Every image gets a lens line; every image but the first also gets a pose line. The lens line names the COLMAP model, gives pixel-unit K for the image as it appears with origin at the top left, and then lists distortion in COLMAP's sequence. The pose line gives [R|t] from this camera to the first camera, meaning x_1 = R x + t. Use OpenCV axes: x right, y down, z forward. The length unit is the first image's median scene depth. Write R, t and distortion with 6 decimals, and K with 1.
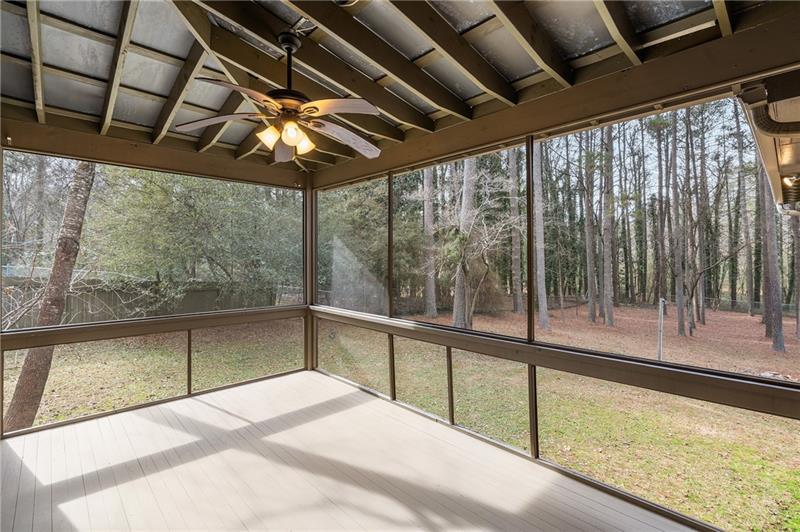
lens RADIAL K [[373.0, 0, 396.6], [0, 373.0, 262.0], [0, 0, 1]] dist [0.000682, -0.000011]
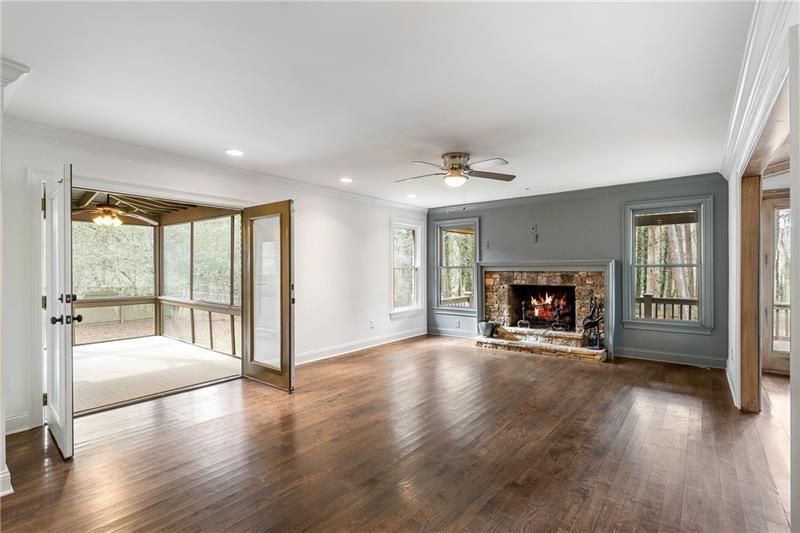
lens RADIAL K [[373.0, 0, 396.6], [0, 373.0, 262.5], [0, 0, 1]] dist [0.000682, -0.000011]
pose [[0.989108, -0.015823, 0.146339, 0.580328], [0.015122, 0.999868, 0.005907, -0.026725], [-0.146413, -0.003629, 0.989217, -0.798547]]
